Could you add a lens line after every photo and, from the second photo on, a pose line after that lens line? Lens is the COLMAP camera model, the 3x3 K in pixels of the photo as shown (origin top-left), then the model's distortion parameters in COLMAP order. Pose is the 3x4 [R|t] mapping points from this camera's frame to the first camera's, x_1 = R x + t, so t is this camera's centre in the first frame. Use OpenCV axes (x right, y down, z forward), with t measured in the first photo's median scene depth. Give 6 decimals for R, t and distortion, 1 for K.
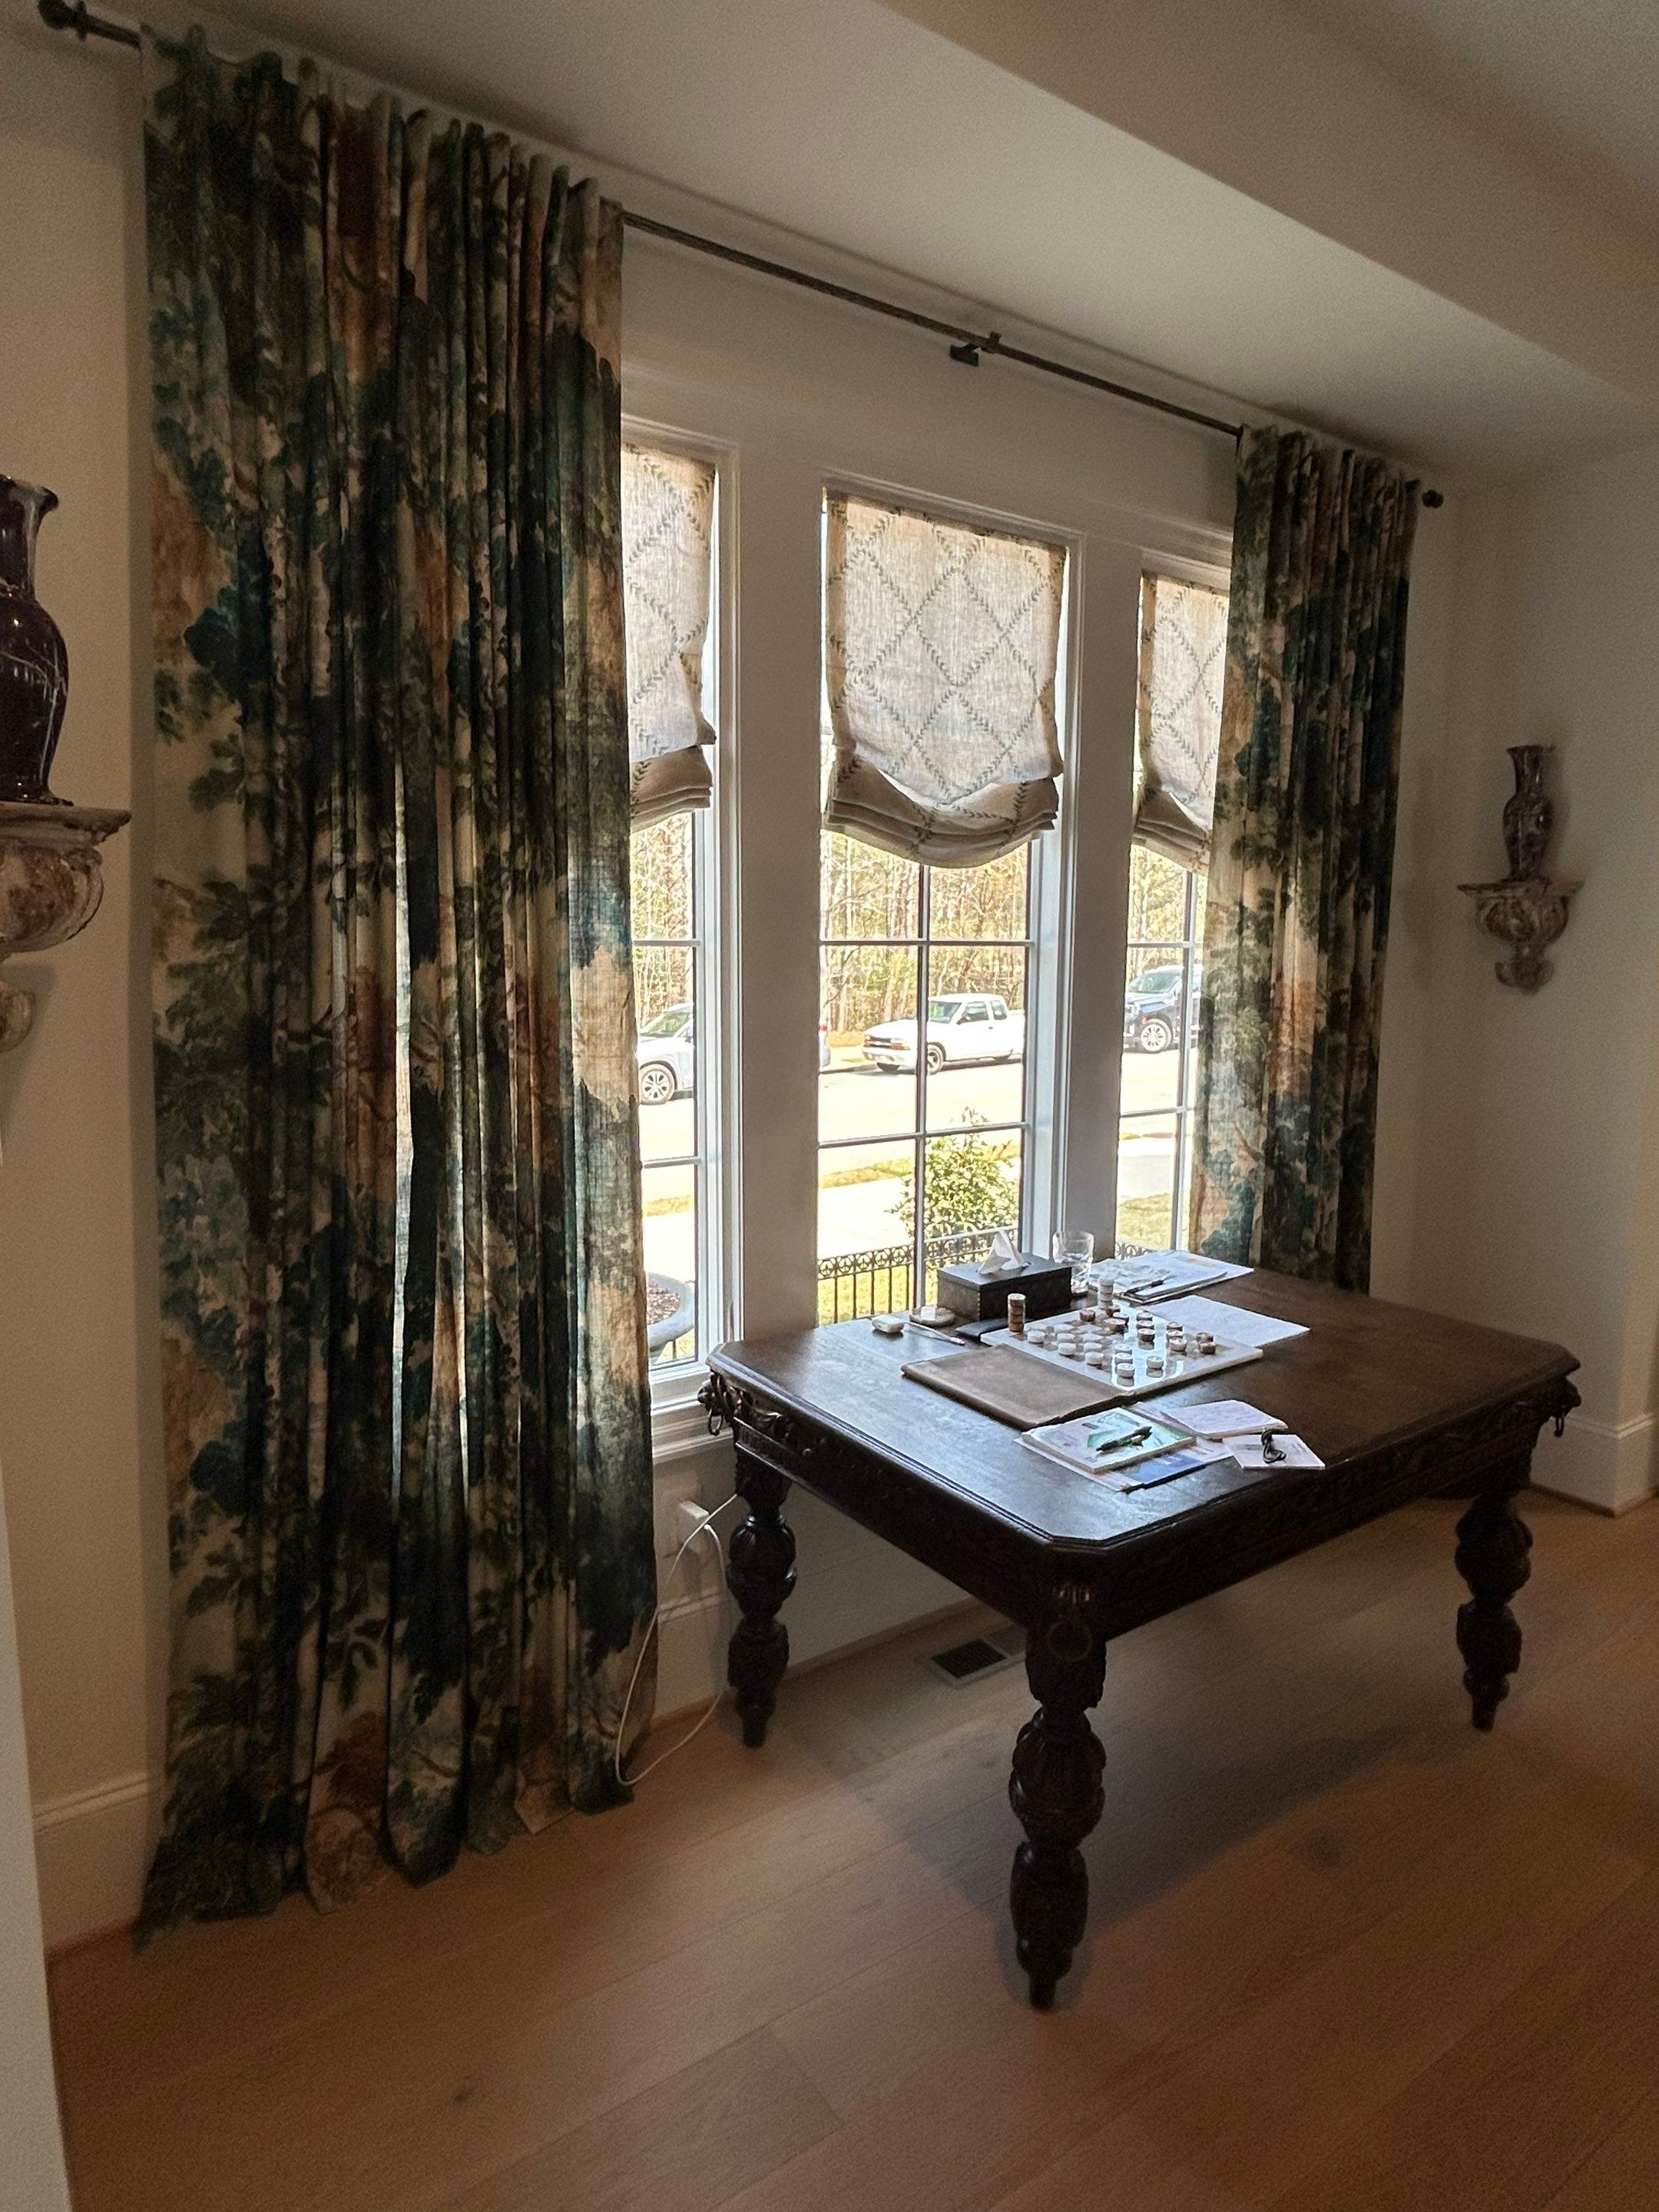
lens RADIAL K [[1232.0, 0, 829.5], [0, 1232.0, 1106.0], [0, 0, 1]] dist [-0.000269, 0.000514]
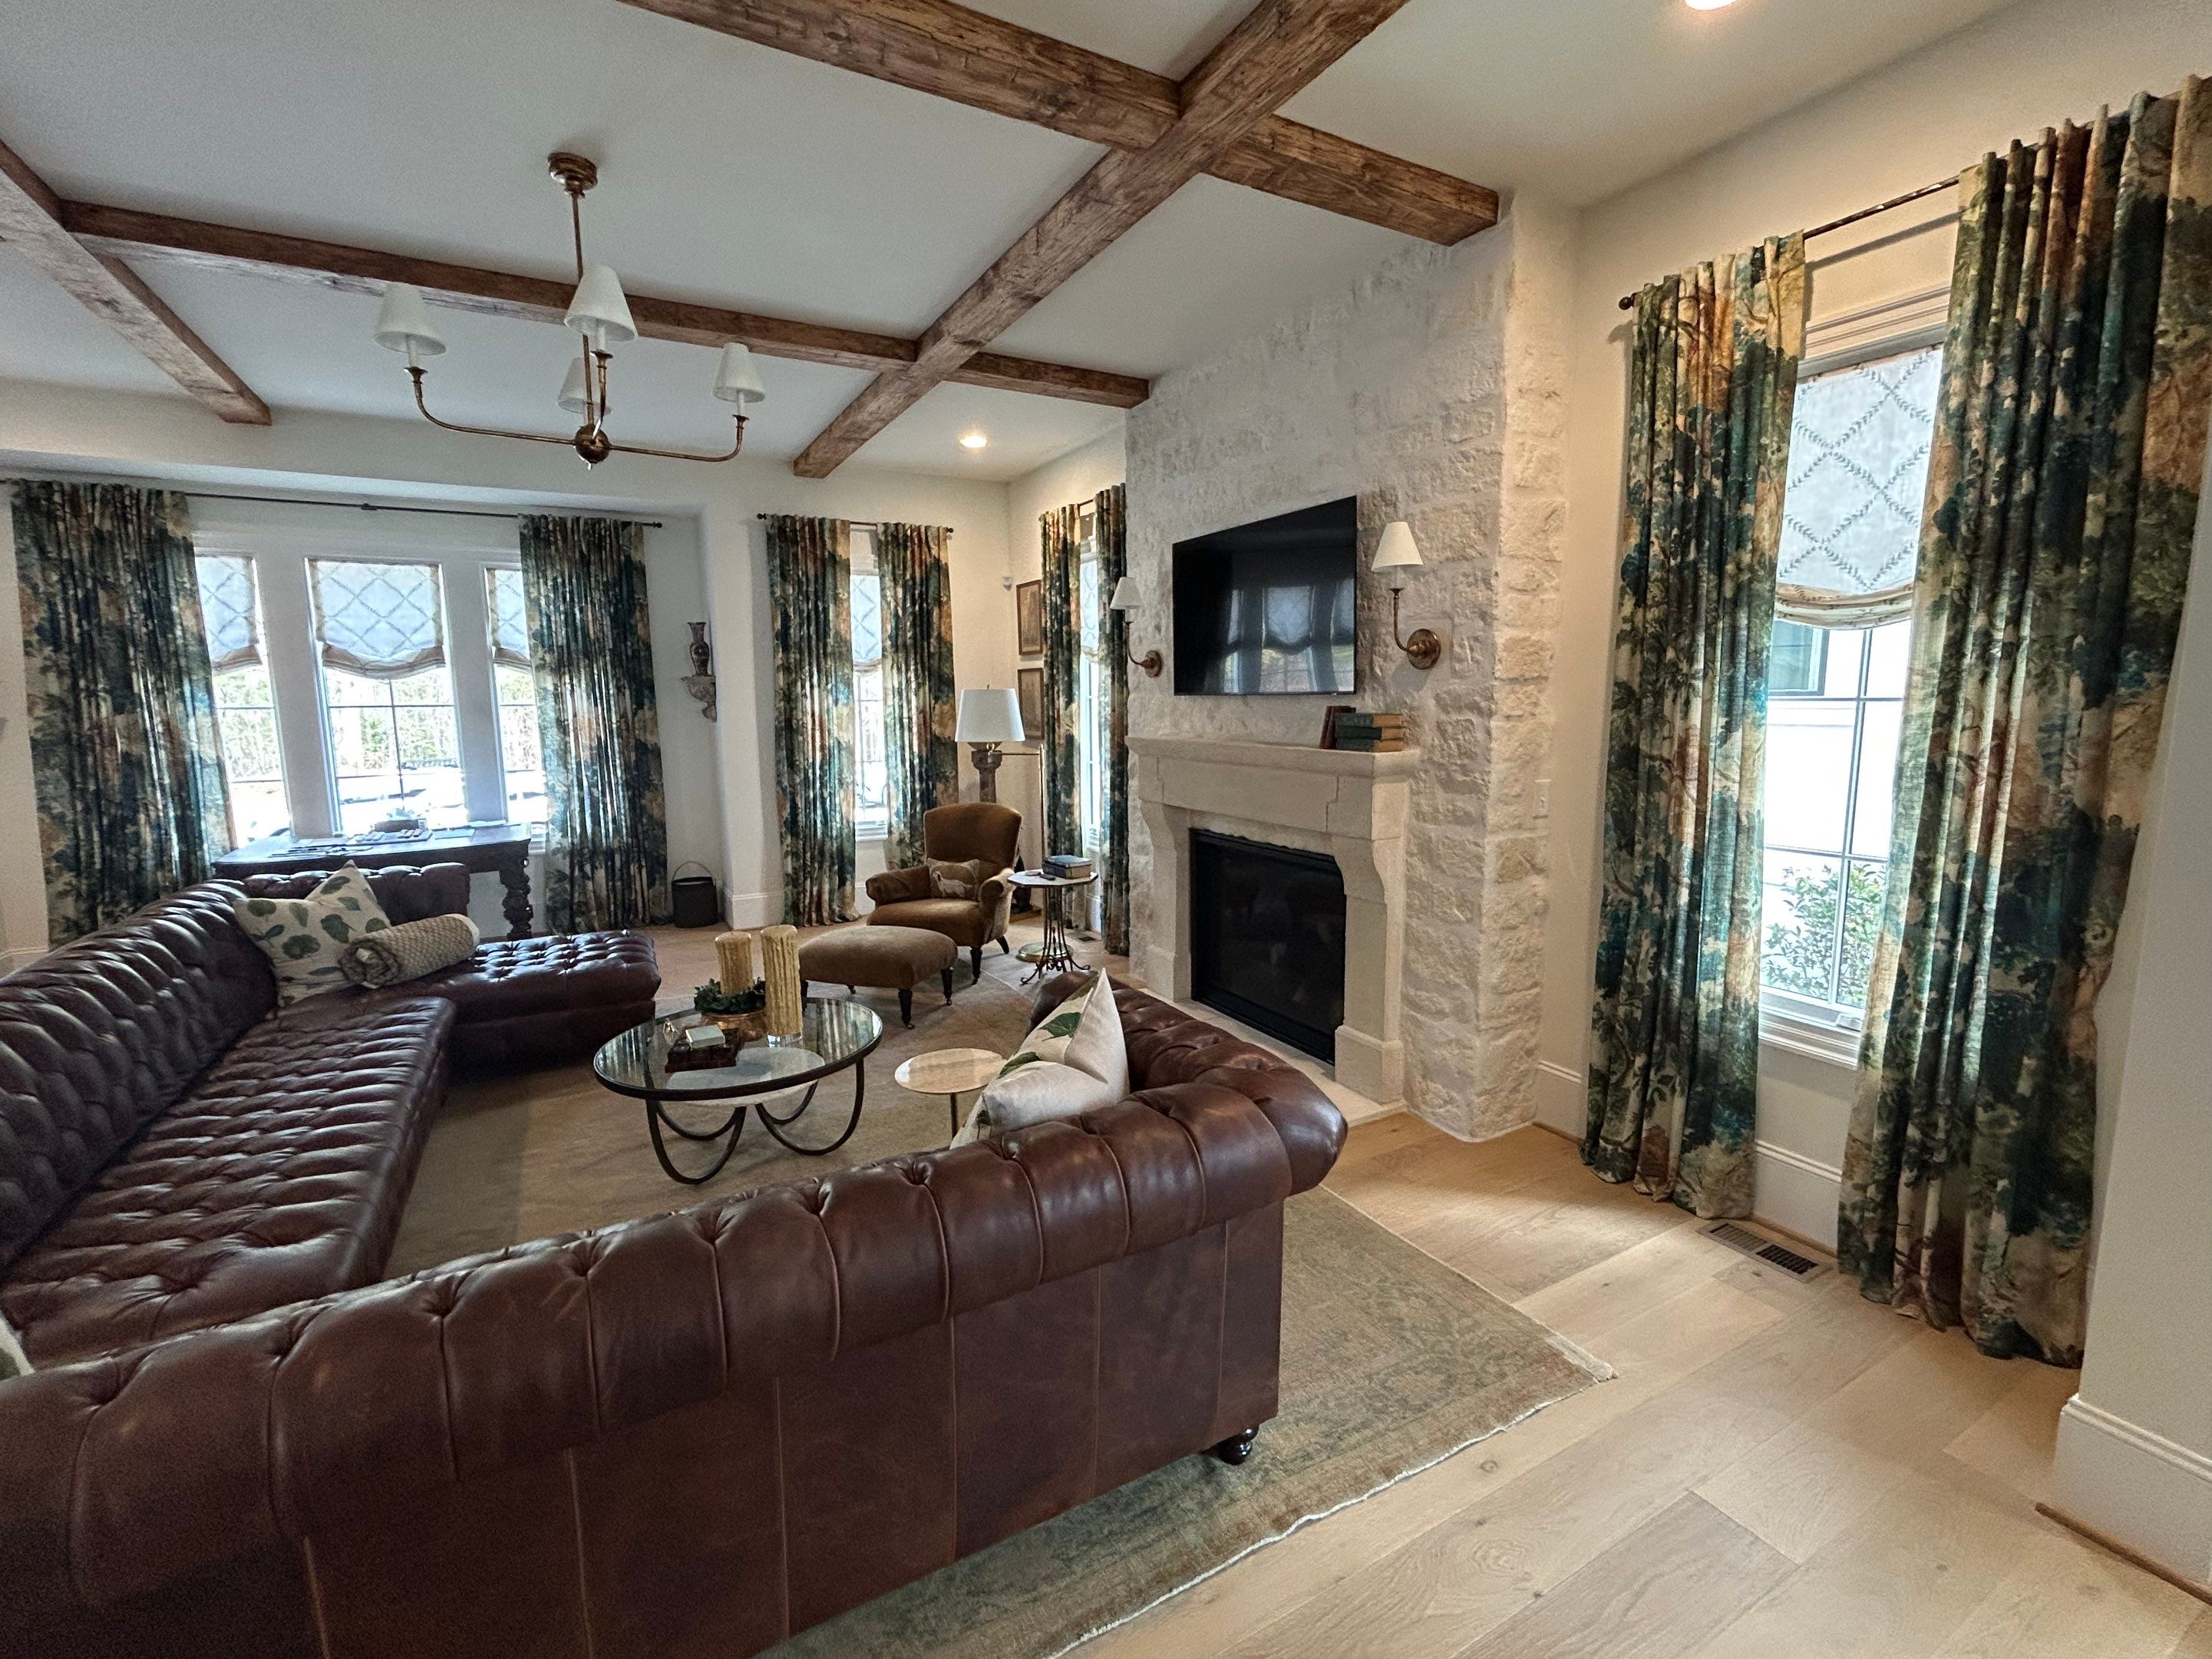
lens RADIAL K [[939.4, 0, 1106.0], [0, 939.4, 829.5], [0, 0, 1]] dist [0.000593, -0.000022]
pose [[0.995668, -0.005335, -0.092831, 2.640164], [0.005404, 0.999985, 0.000496, 0.217056], [0.092827, -0.000995, 0.995682, -1.371510]]
